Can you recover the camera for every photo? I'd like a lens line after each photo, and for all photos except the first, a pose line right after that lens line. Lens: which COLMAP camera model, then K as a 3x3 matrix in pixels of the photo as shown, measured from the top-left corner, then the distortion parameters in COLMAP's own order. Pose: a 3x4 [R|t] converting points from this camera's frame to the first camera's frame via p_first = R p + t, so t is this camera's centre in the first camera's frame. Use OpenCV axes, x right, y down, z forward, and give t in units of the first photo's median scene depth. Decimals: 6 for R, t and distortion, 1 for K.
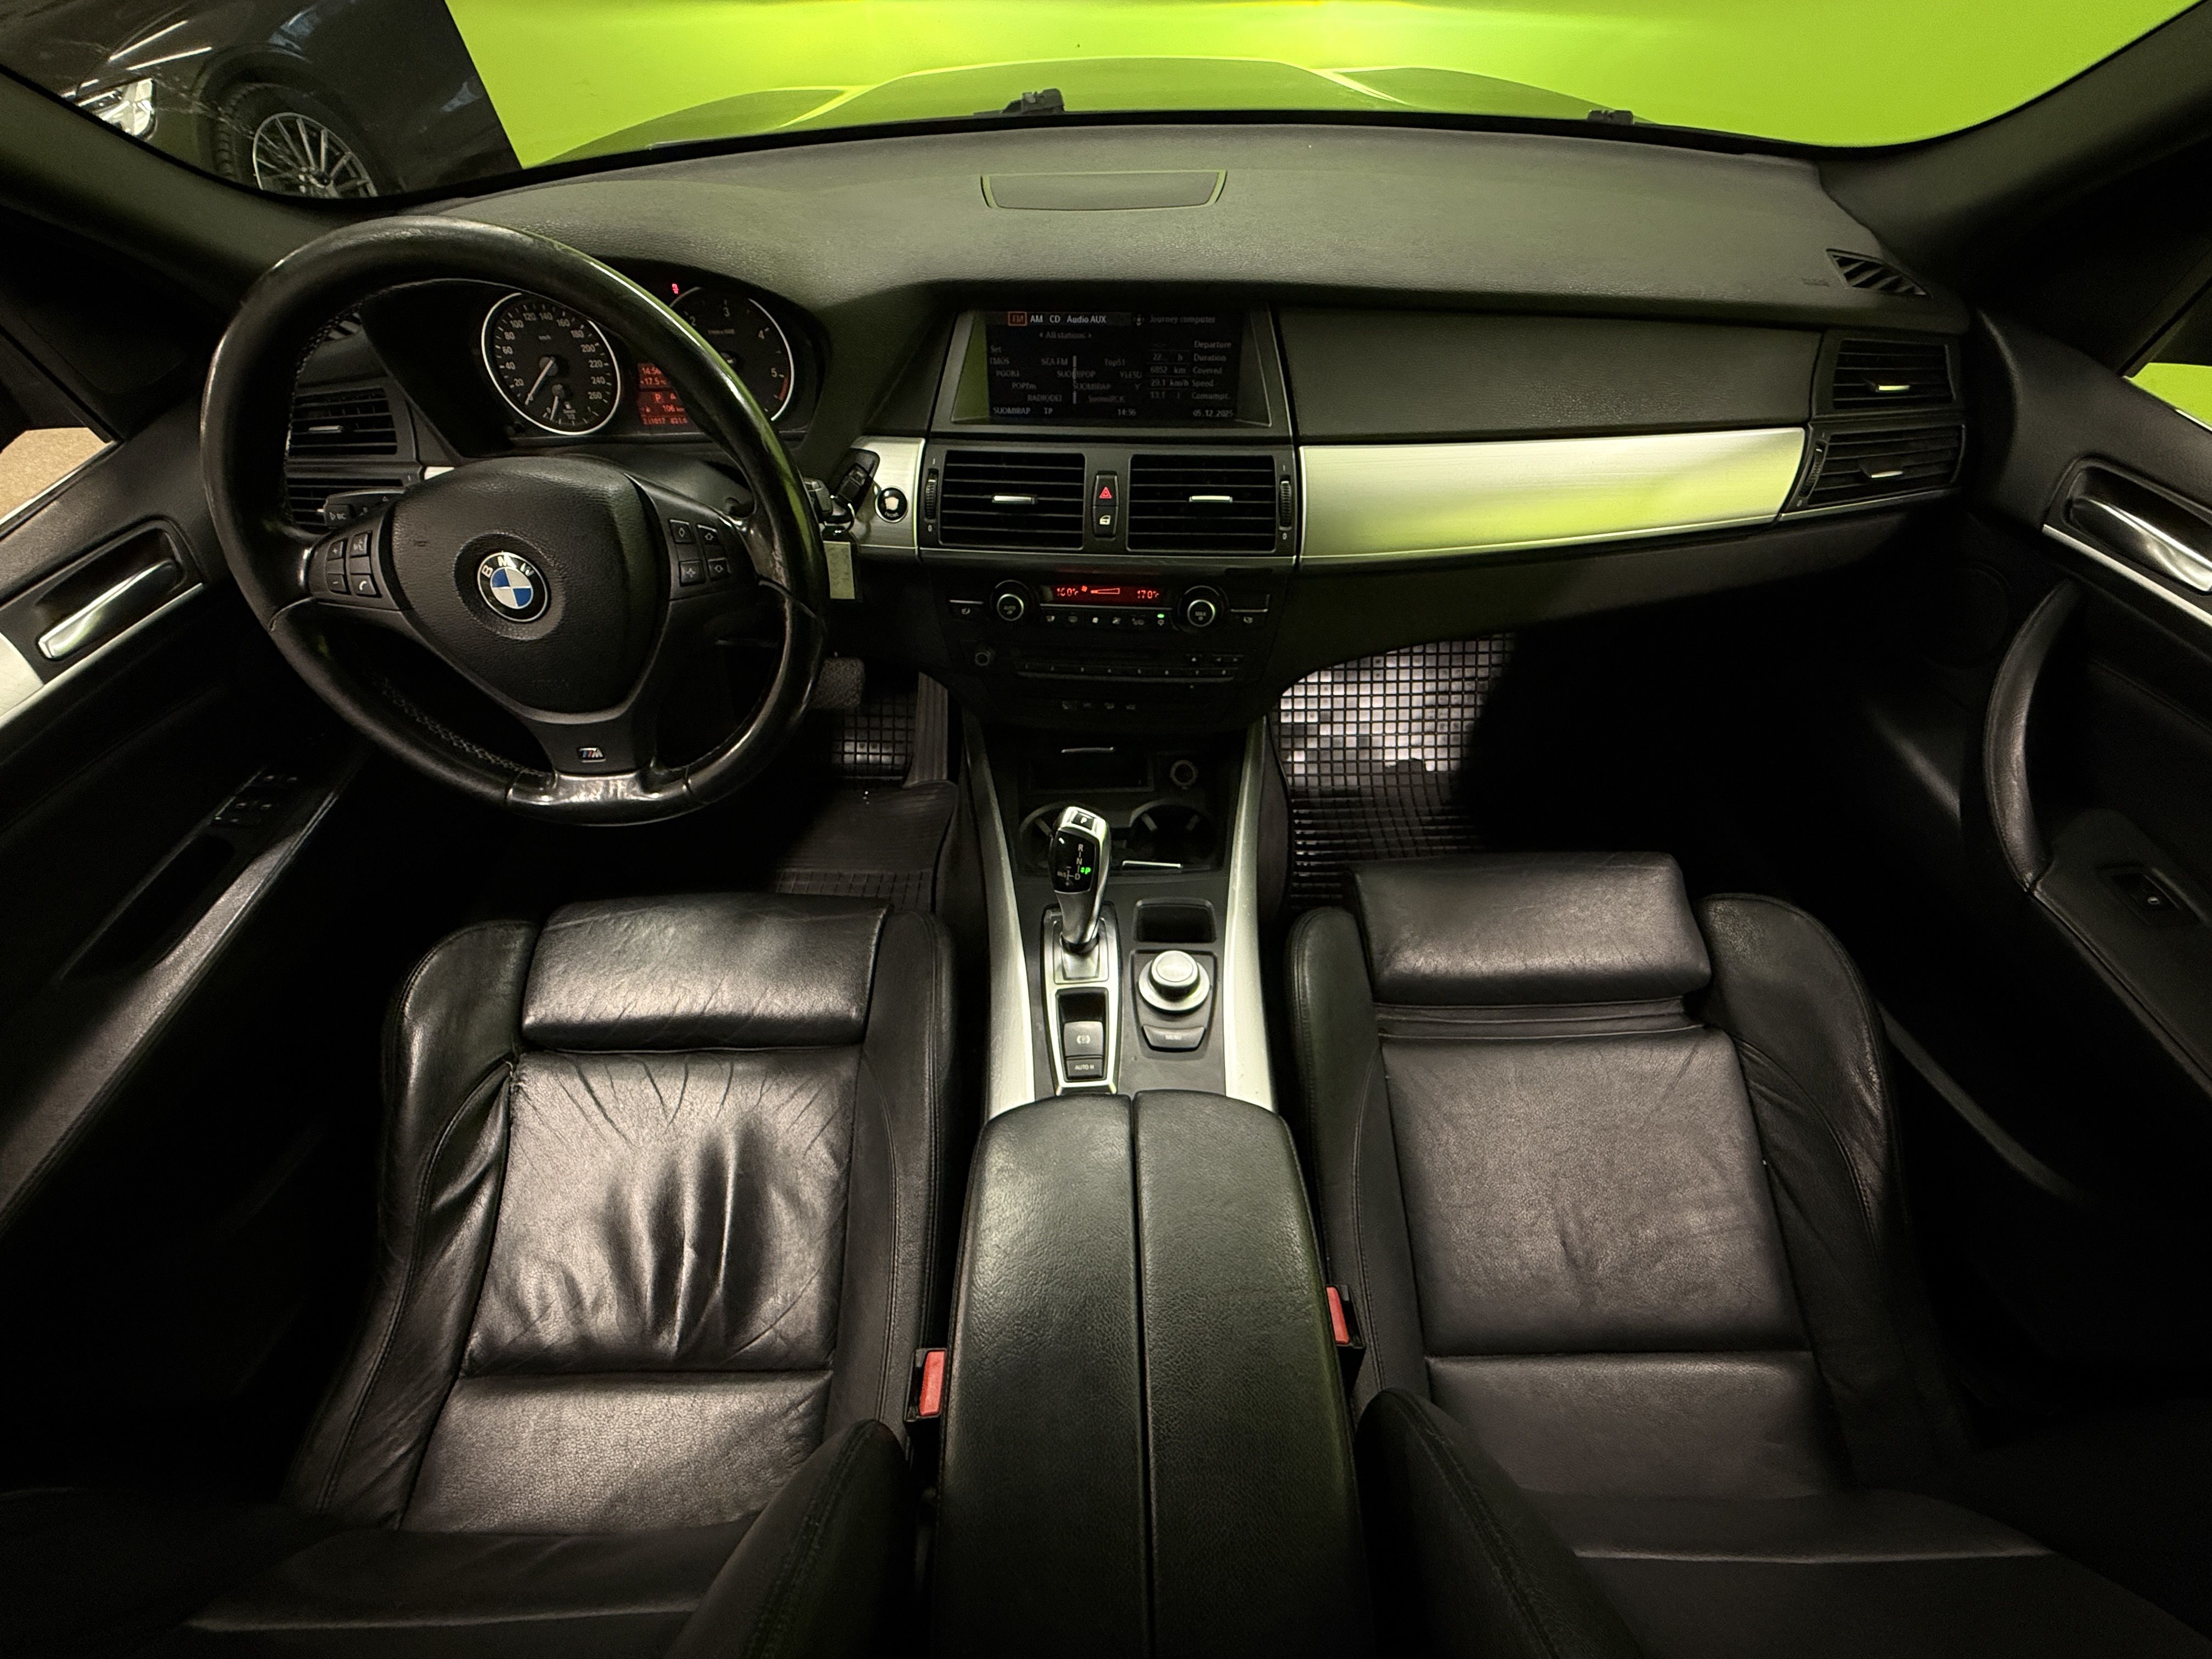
lens RADIAL K [[908.0, 0, 1106.0], [0, 908.0, 829.5], [0, 0, 1]] dist [0.003591, -0.000004]
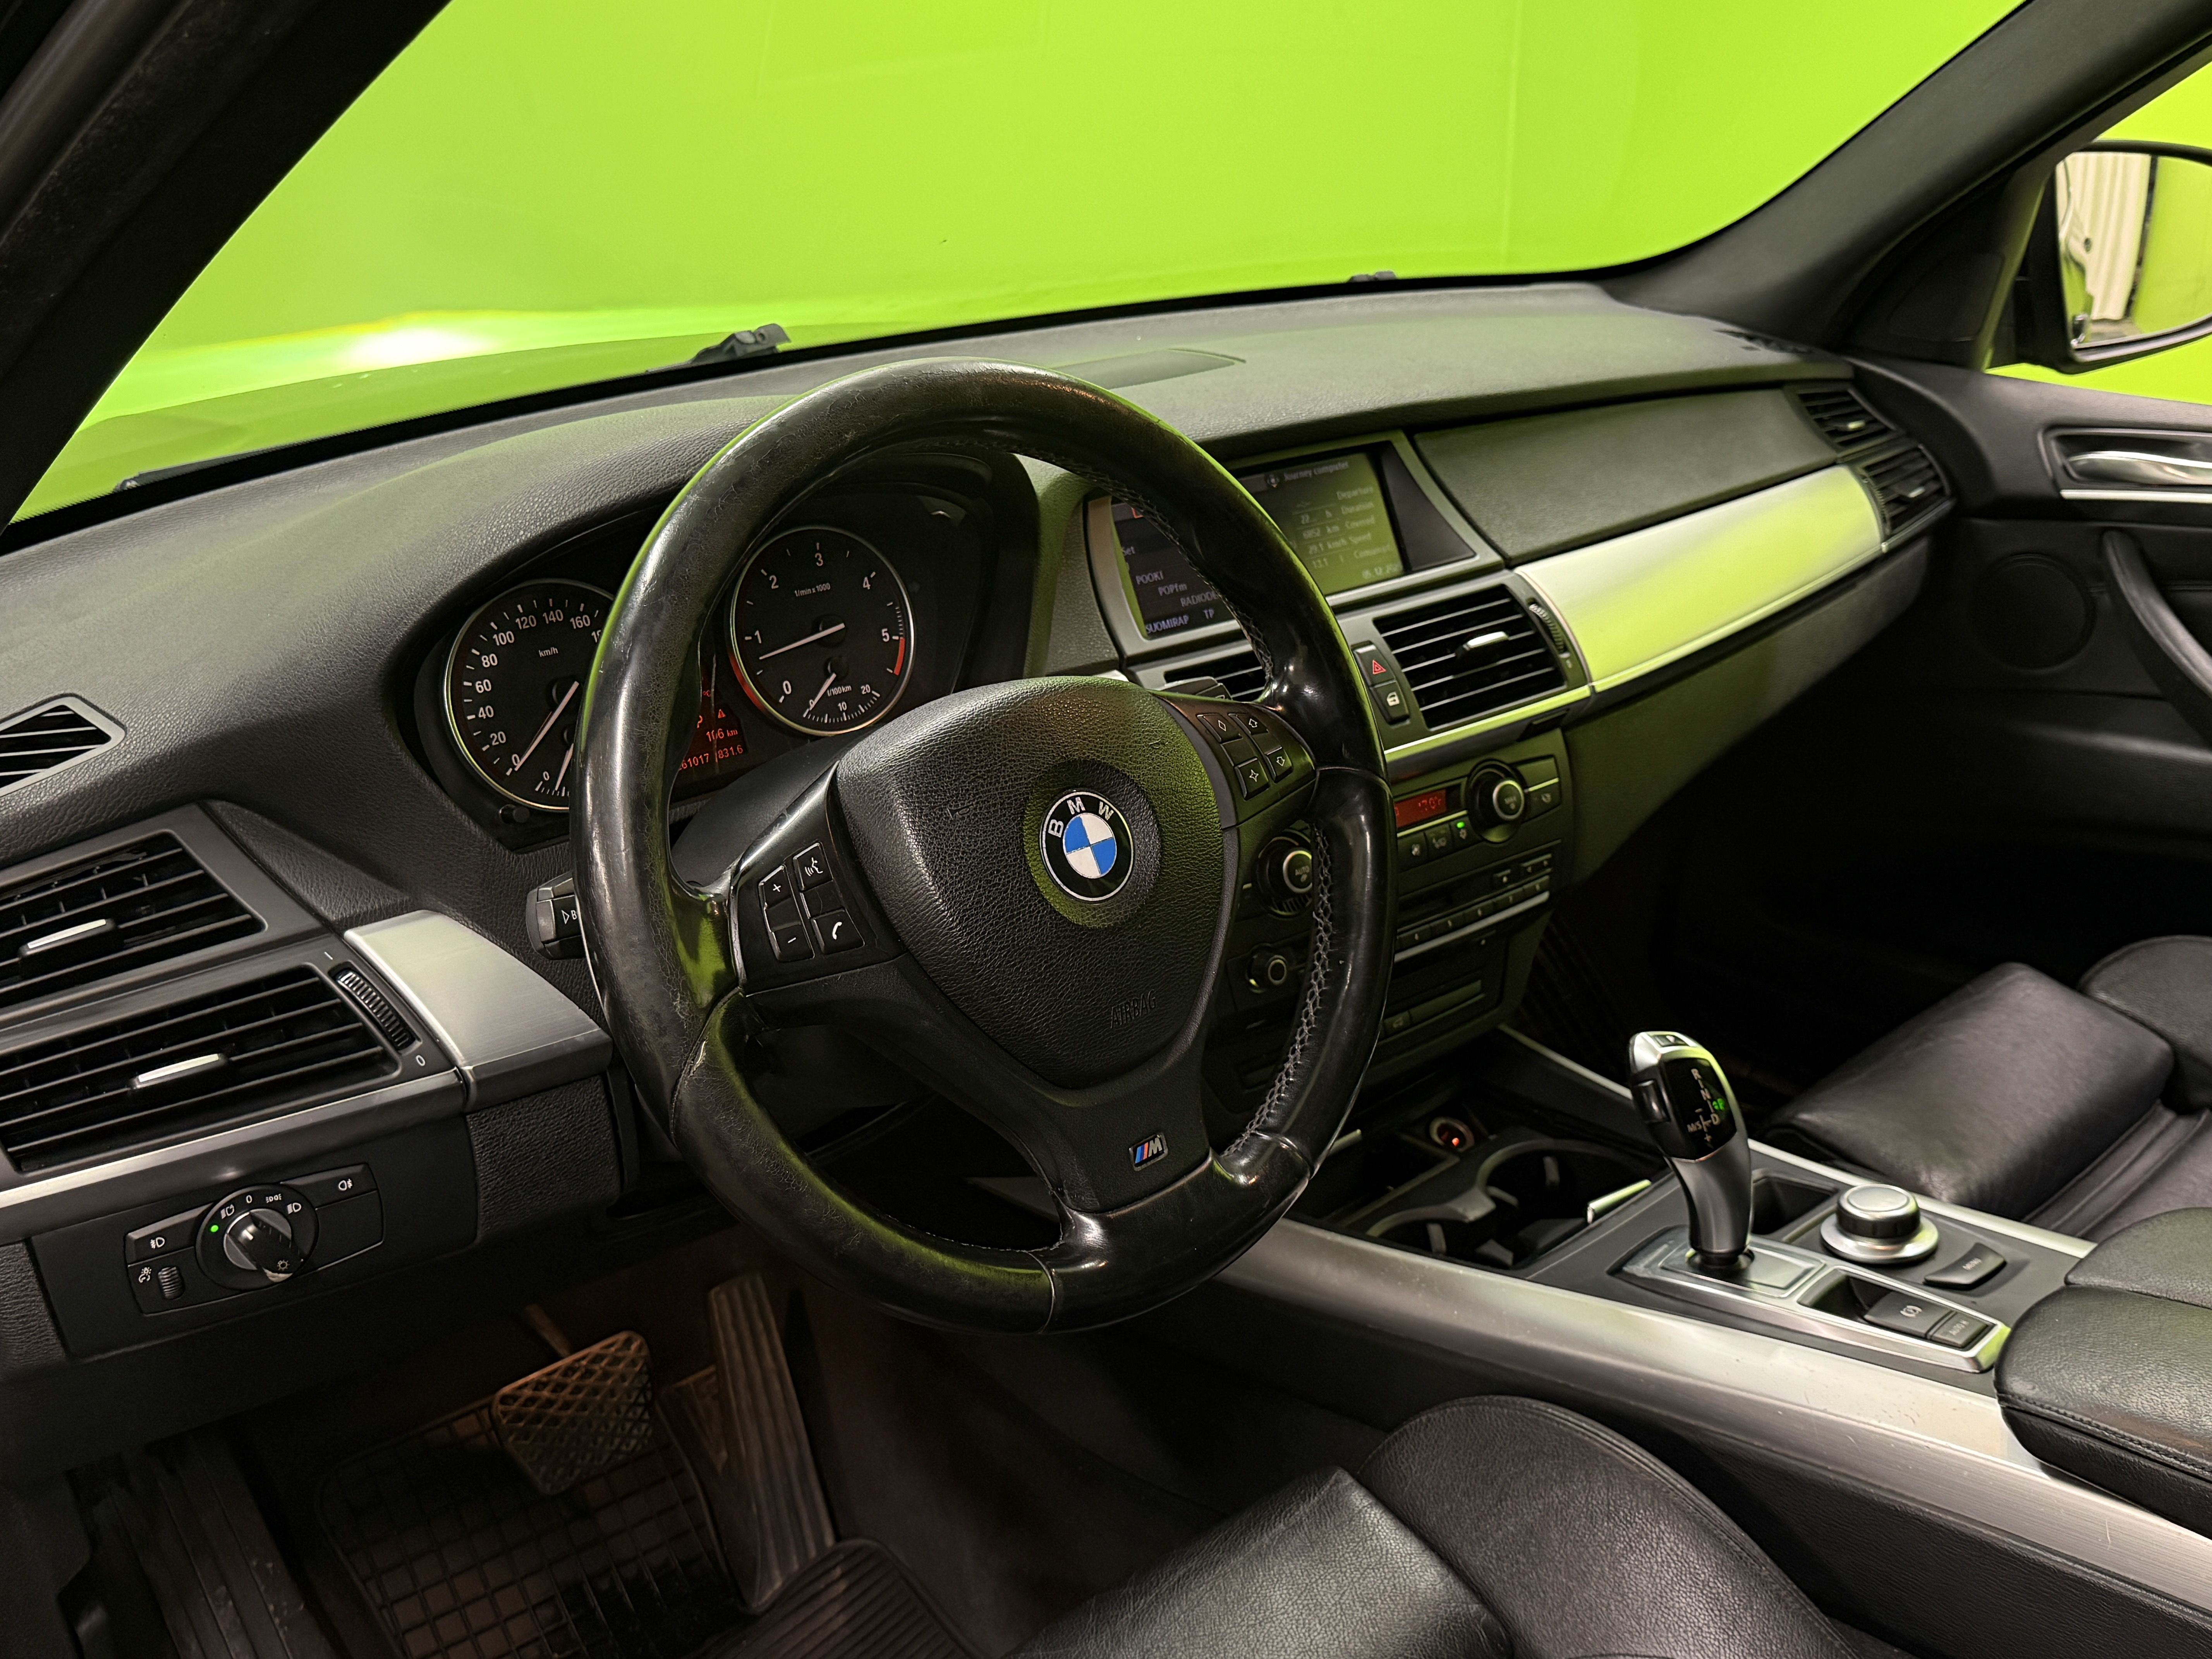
lens RADIAL K [[2119.6, 0, 1106.0], [0, 2119.6, 829.5], [0, 0, 1]] dist [0.272331, -0.592085]
pose [[0.737635, -0.239639, 0.631243, -1.205395], [0.530313, 0.784293, -0.321952, 0.148729], [-0.417927, 0.572240, 0.705605, -0.011514]]
